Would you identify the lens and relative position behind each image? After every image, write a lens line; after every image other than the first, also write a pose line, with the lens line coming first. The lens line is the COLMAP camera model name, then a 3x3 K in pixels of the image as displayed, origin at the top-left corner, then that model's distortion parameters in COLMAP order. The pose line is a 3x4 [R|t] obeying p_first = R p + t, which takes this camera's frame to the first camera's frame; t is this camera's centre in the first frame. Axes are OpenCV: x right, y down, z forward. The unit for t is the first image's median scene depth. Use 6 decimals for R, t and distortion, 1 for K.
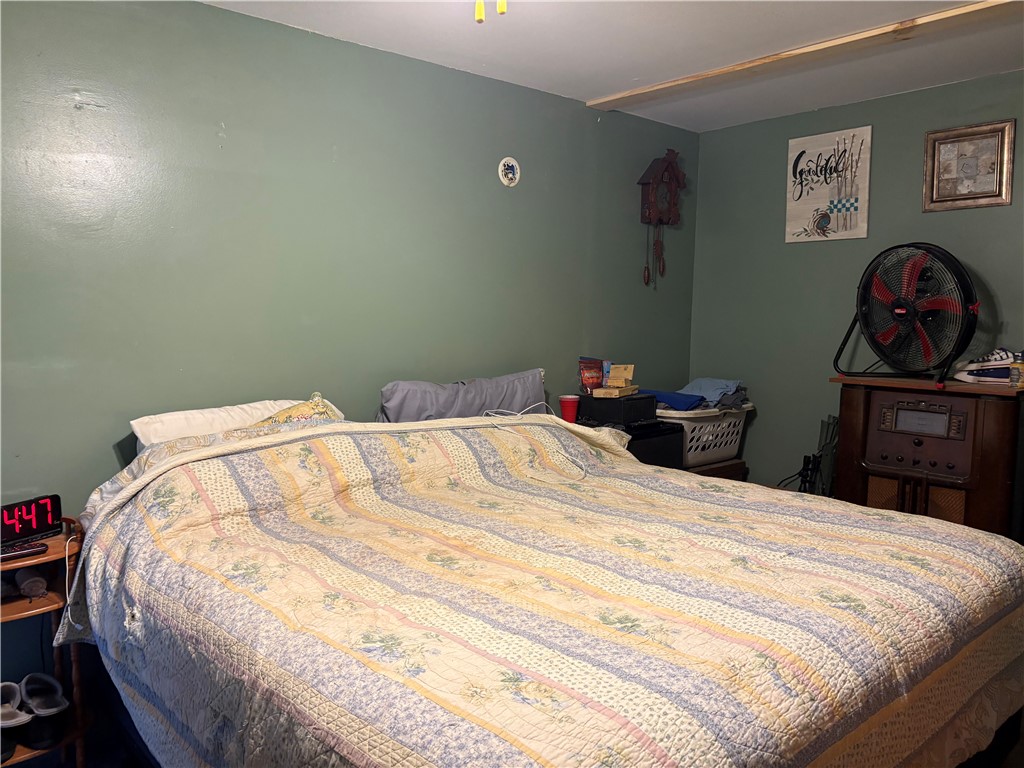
lens RADIAL K [[776.9, 0, 512.1], [0, 776.9, 384.2], [0, 0, 1]] dist [0.062887, -0.075866]
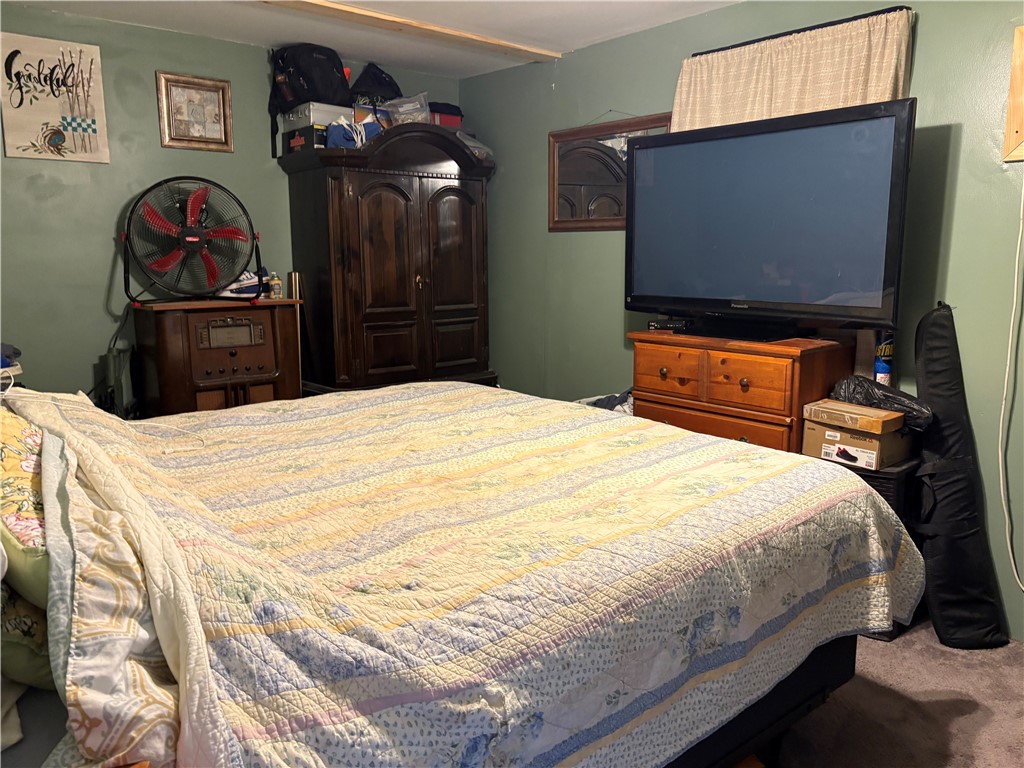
lens RADIAL K [[776.9, 0, 509.6], [0, 776.9, 379.6], [0, 0, 1]] dist [0.062887, -0.075866]
pose [[0.022961, -0.165228, 0.985988, -0.560081], [0.095715, 0.982081, 0.162344, -0.033052], [-0.995144, 0.090646, 0.038365, 0.493707]]
